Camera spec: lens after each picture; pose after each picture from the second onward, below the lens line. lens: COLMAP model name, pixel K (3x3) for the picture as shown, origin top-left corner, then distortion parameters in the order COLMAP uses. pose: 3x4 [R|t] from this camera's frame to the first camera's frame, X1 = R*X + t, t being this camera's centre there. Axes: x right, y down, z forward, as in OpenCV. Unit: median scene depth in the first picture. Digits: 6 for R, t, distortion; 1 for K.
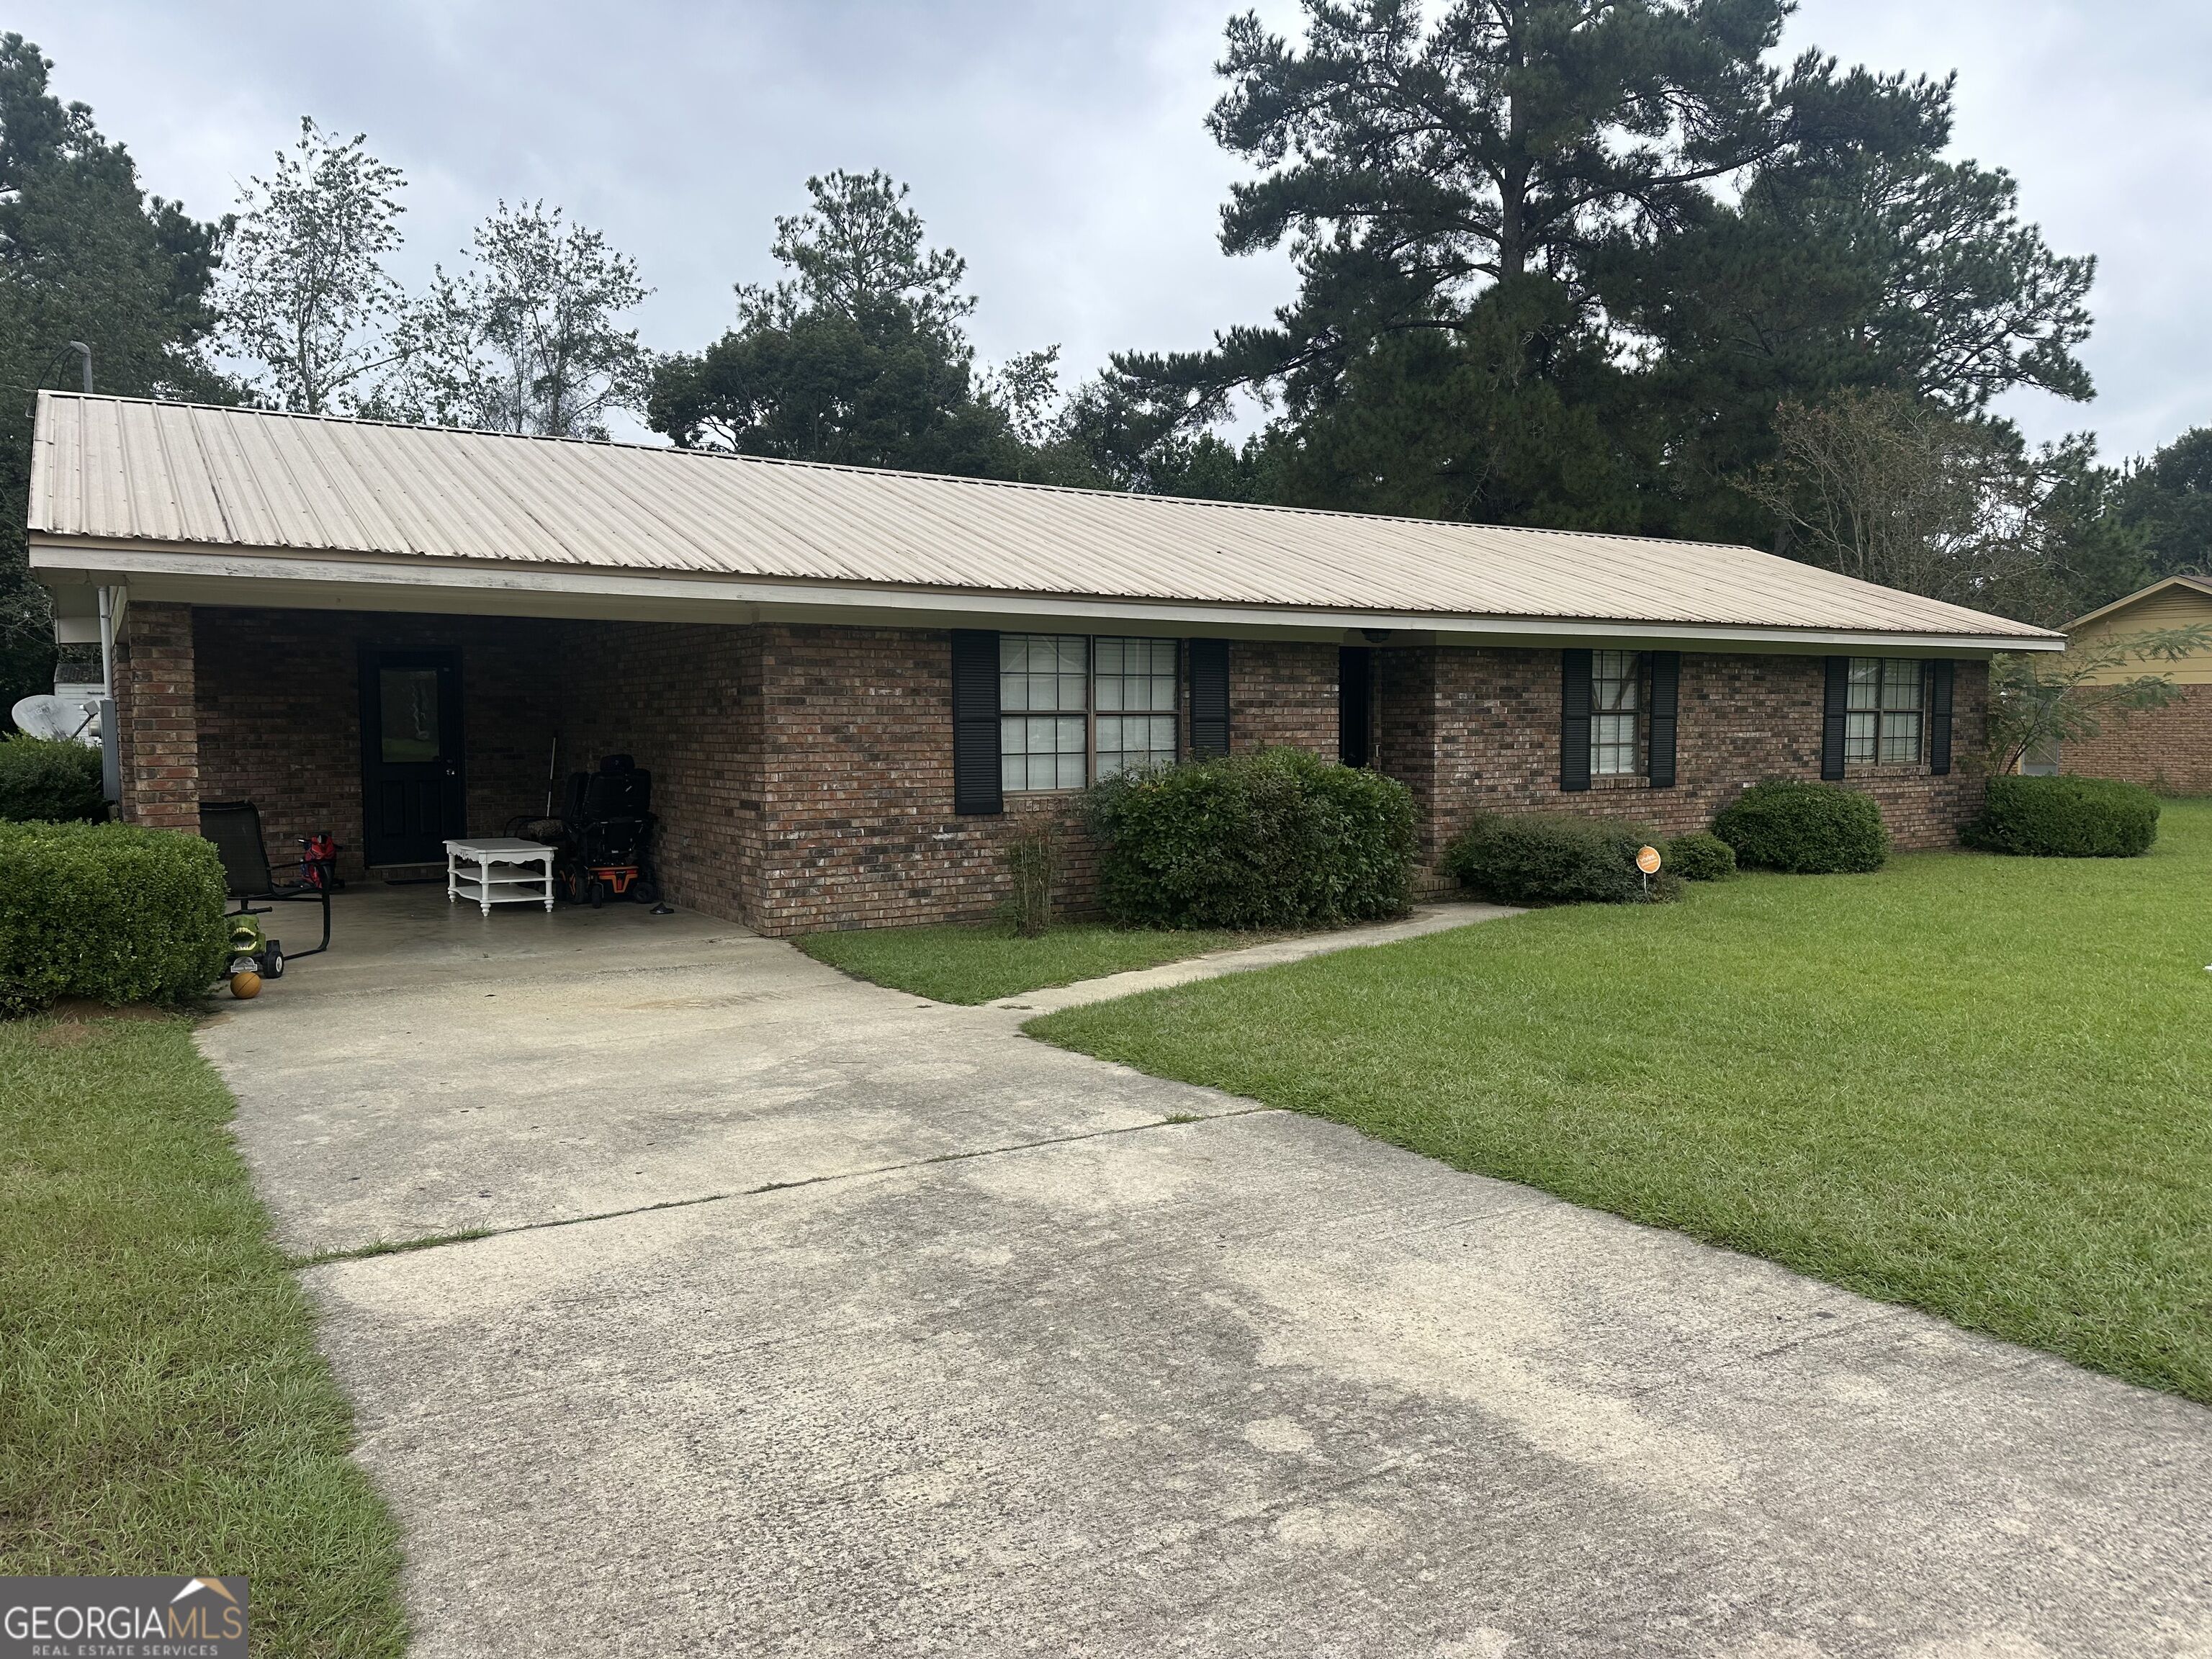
lens RADIAL K [[1535.9, 0, 1112.8], [0, 1535.9, 822.8], [0, 0, 1]] dist [0.081890, -0.096256]
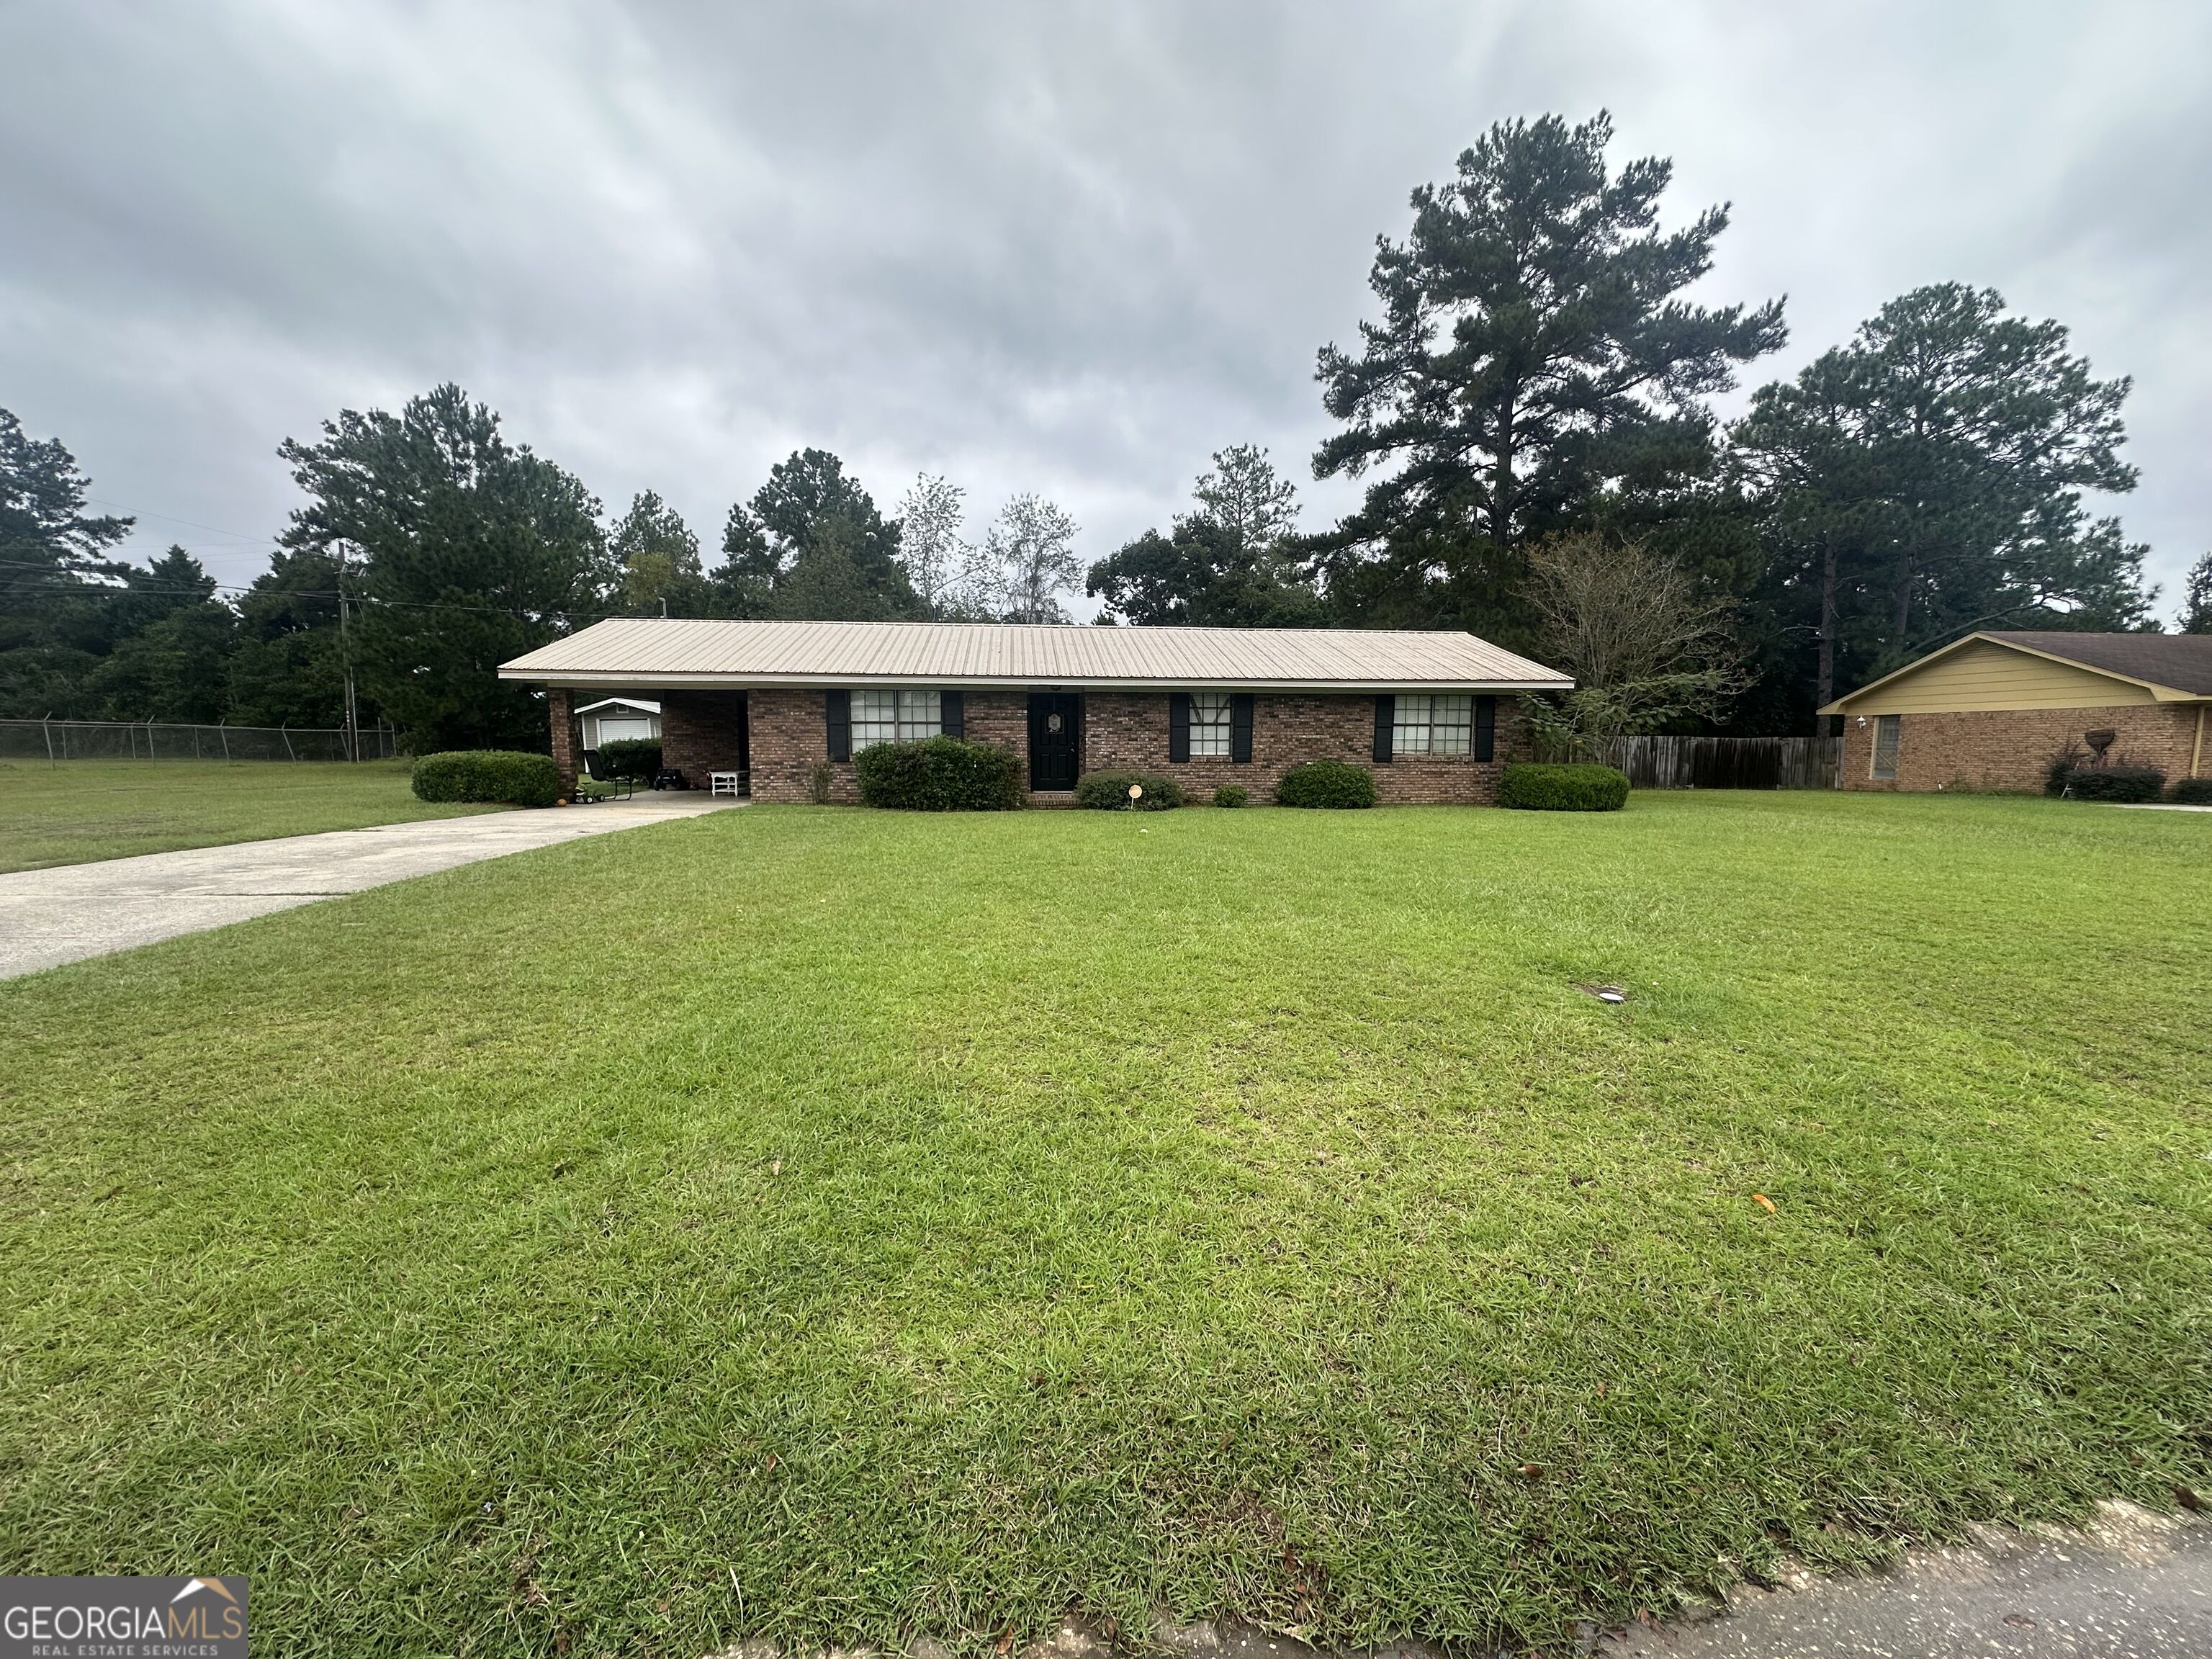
lens RADIAL K [[878.9, 0, 1106.2], [0, 878.9, 832.2], [0, 0, 1]] dist [0.001934, -0.000767]
pose [[0.891595, 0.049460, -0.450124, 0.677051], [-0.035380, 0.998587, 0.039647, 0.026390], [0.451449, -0.019424, 0.892086, -0.071623]]
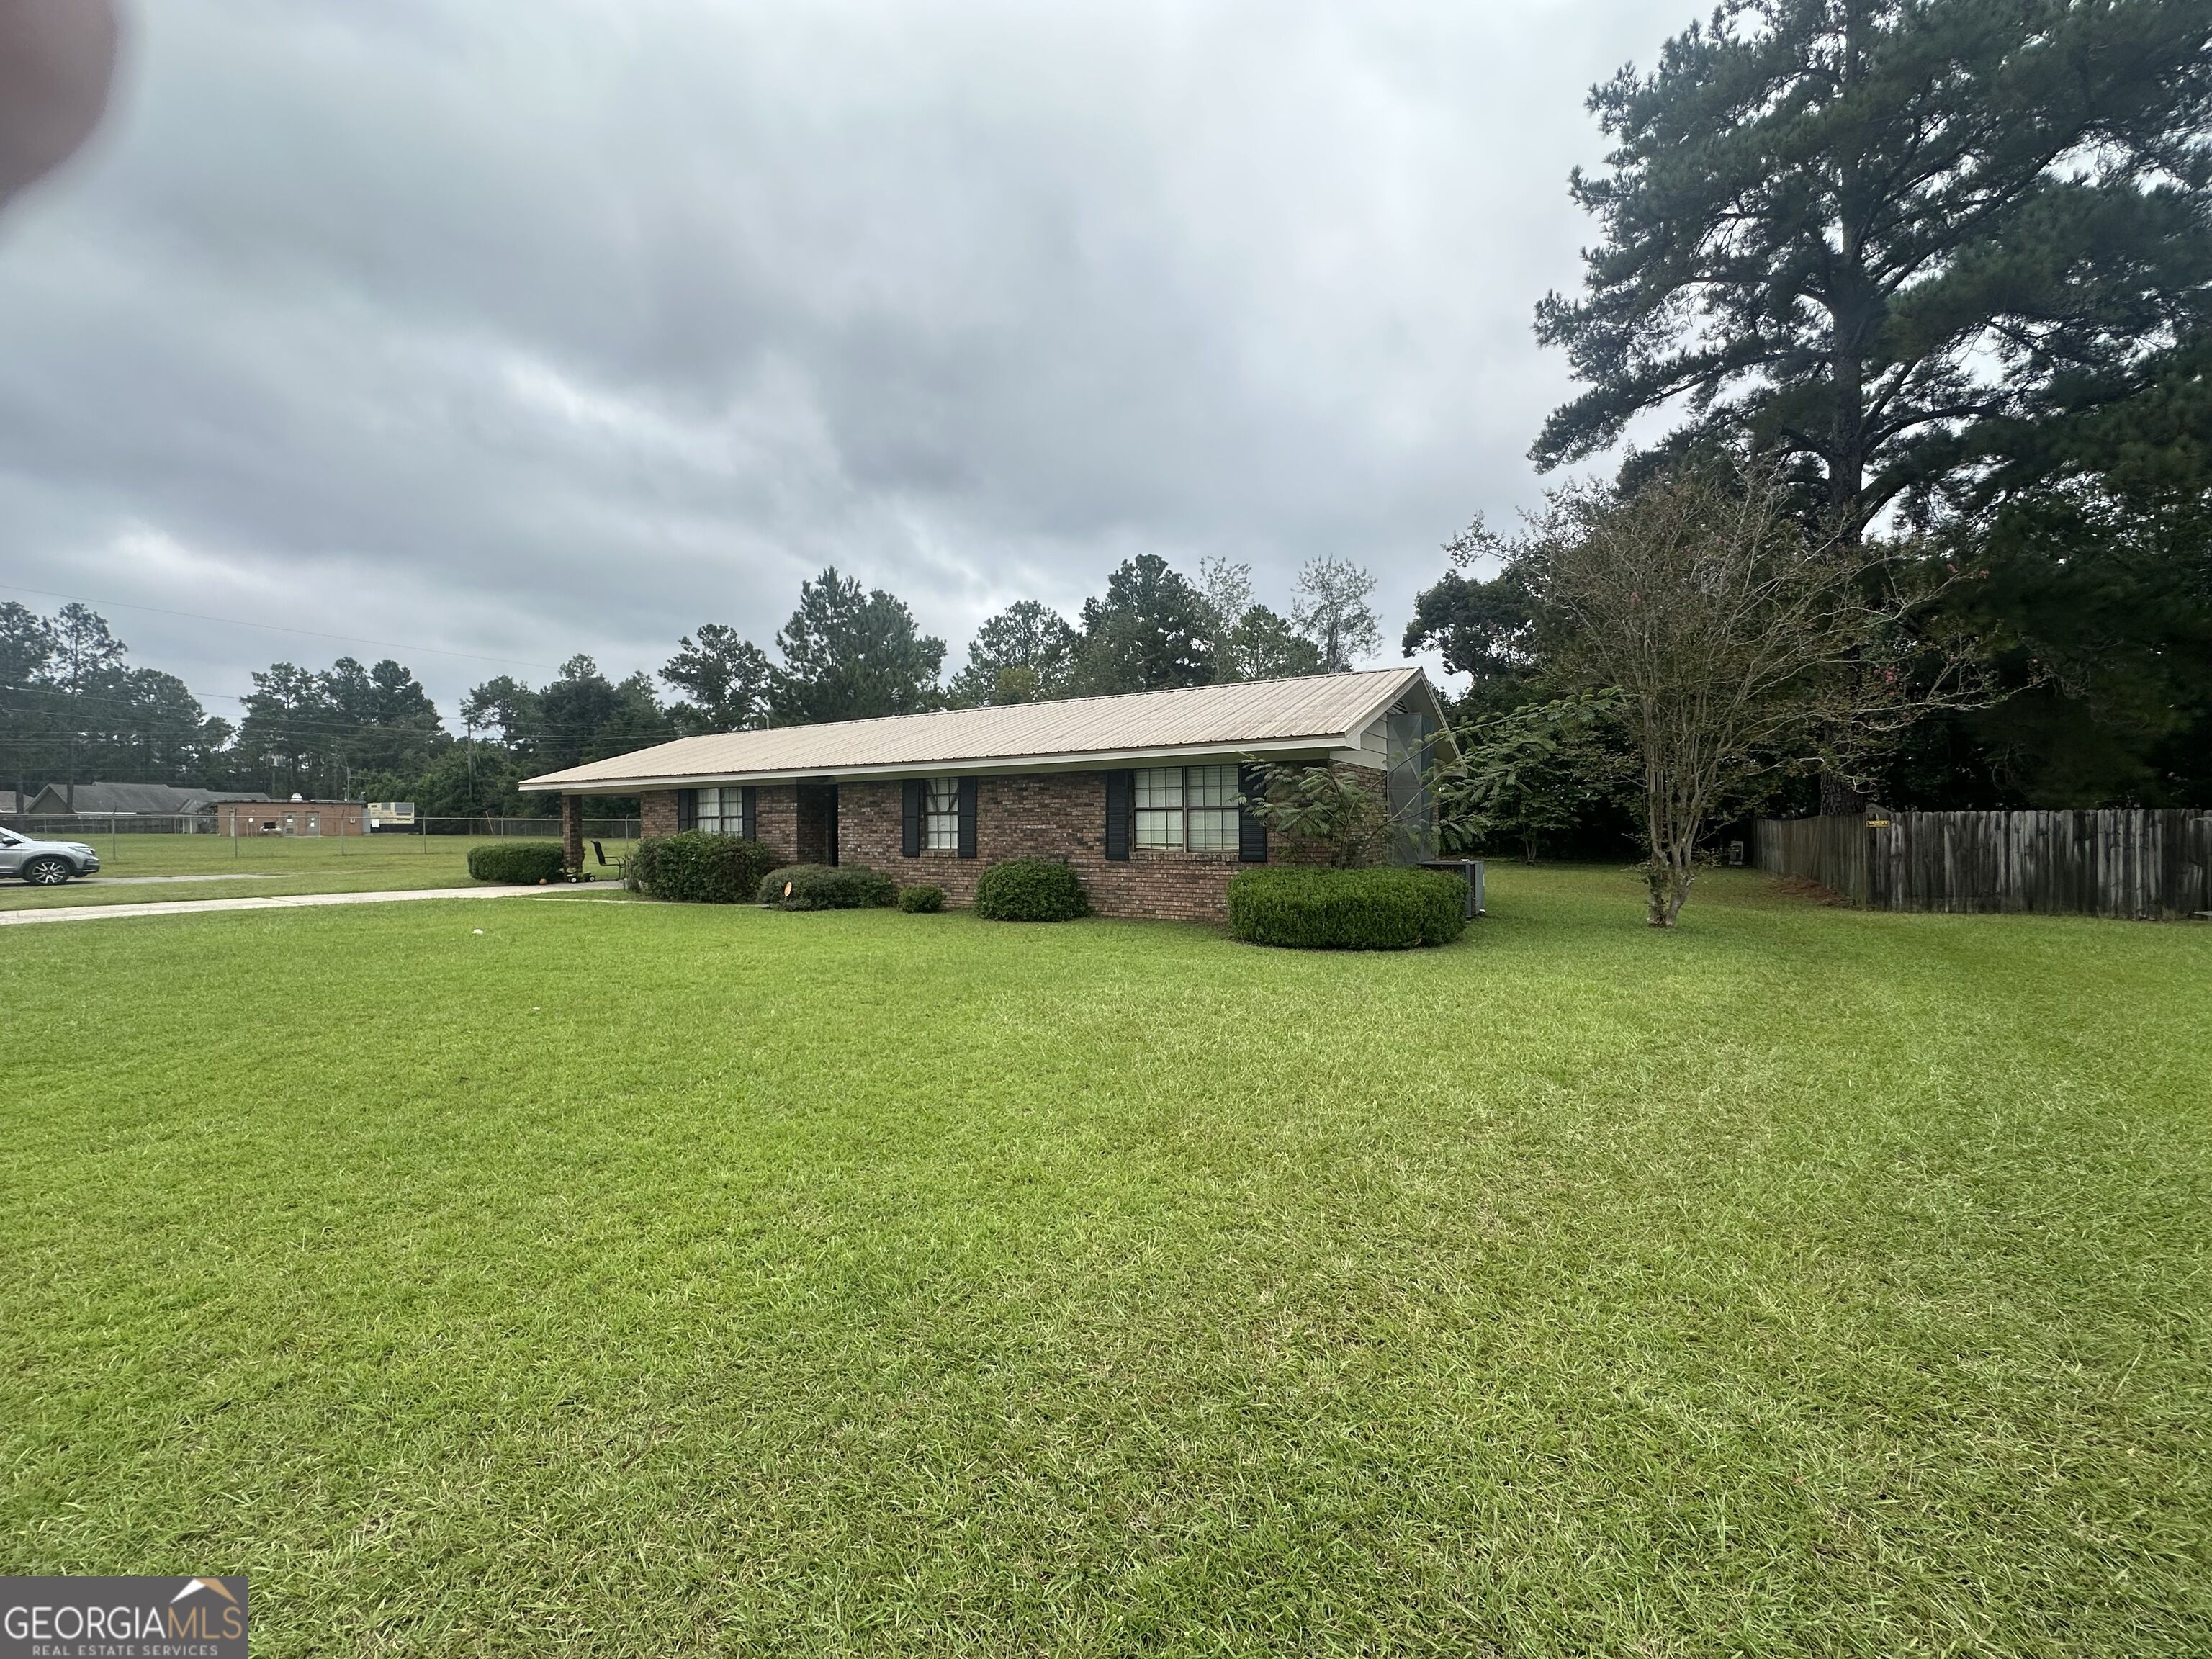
lens RADIAL K [[878.9, 0, 1103.6], [0, 878.9, 837.4], [0, 0, 1]] dist [0.001934, -0.000767]
pose [[0.431972, 0.011881, -0.901809, 1.205574], [-0.055154, 0.998390, -0.013265, -0.038680], [0.900199, 0.055469, 0.431931, 0.694879]]
